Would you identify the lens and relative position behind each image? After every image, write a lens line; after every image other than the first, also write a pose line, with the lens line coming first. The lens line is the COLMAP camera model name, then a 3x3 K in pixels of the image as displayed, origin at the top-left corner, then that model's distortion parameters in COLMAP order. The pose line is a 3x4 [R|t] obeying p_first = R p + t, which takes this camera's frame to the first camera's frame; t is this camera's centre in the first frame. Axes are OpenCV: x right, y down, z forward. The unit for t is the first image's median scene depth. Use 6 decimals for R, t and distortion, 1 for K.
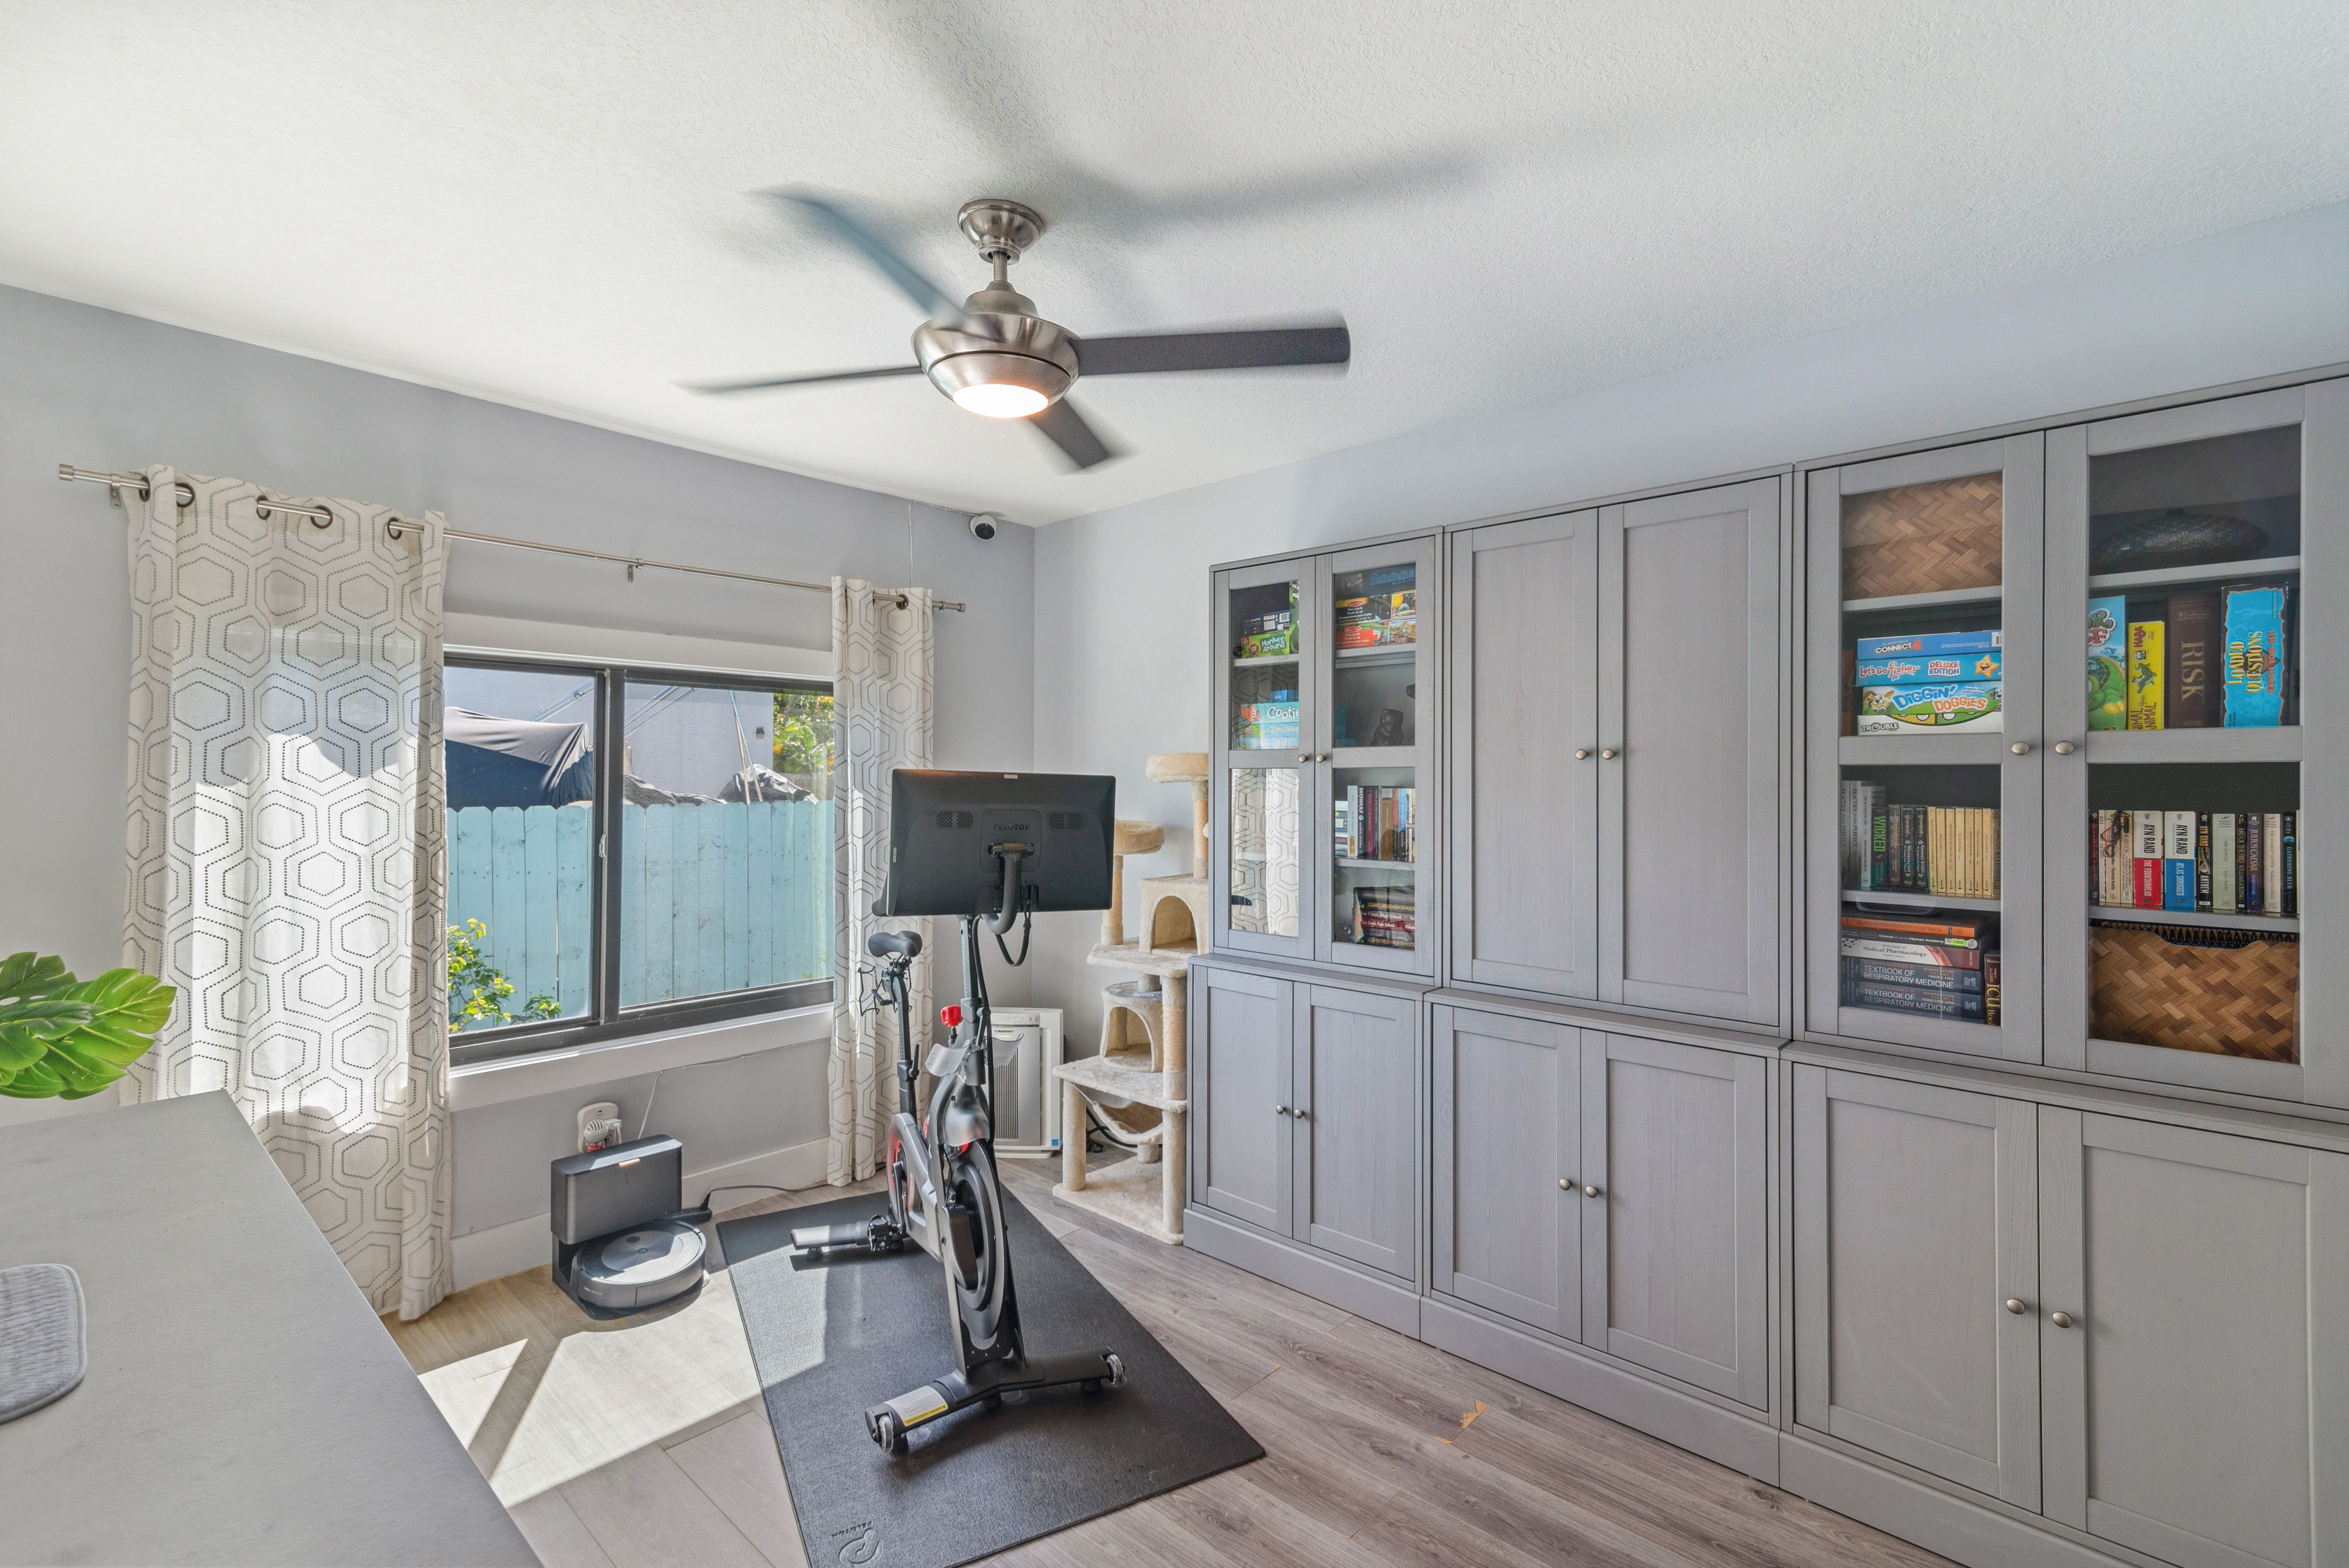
lens RADIAL K [[1036.1, 0, 1174.9], [0, 1036.1, 775.8], [0, 0, 1]] dist [0.001895, 0.000381]
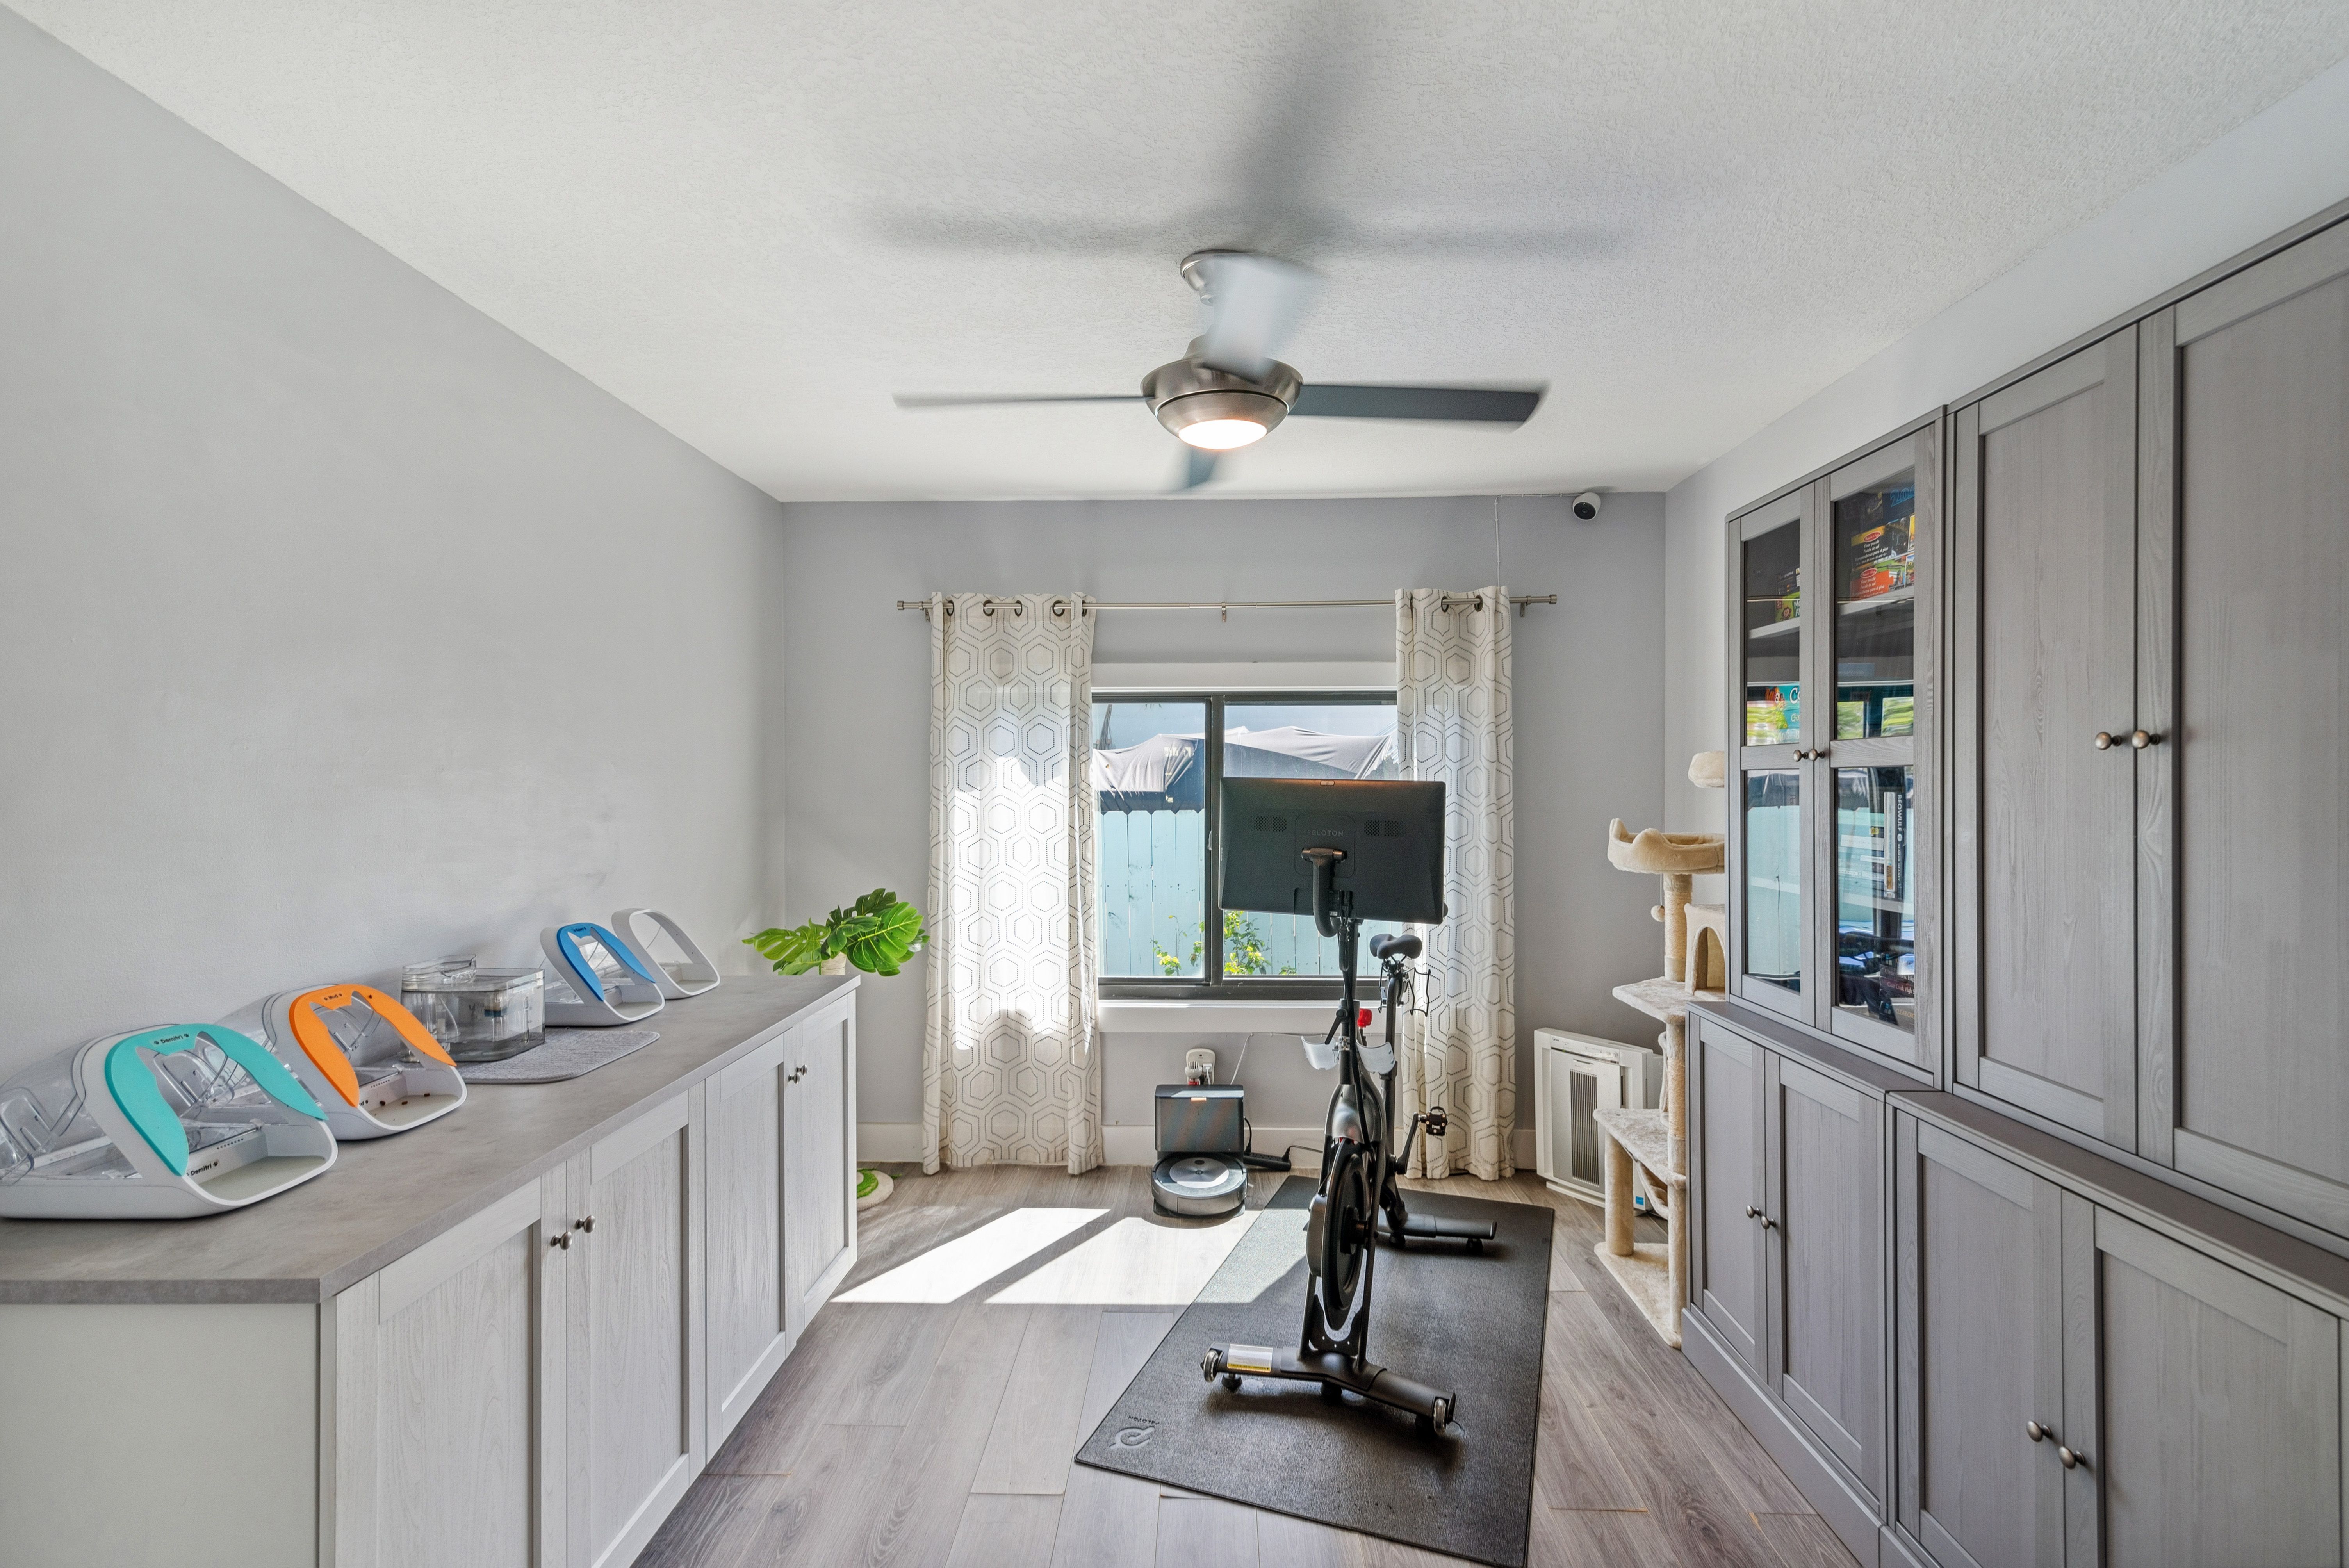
lens RADIAL K [[1078.1, 0, 1176.9], [0, 1078.1, 788.2], [0, 0, 1]] dist [0.013457, -0.013985]
pose [[0.655359, -0.001806, -0.755315, 0.450798], [0.009133, 0.999943, 0.005534, -0.001736], [0.755262, -0.010525, 0.655338, 0.159125]]
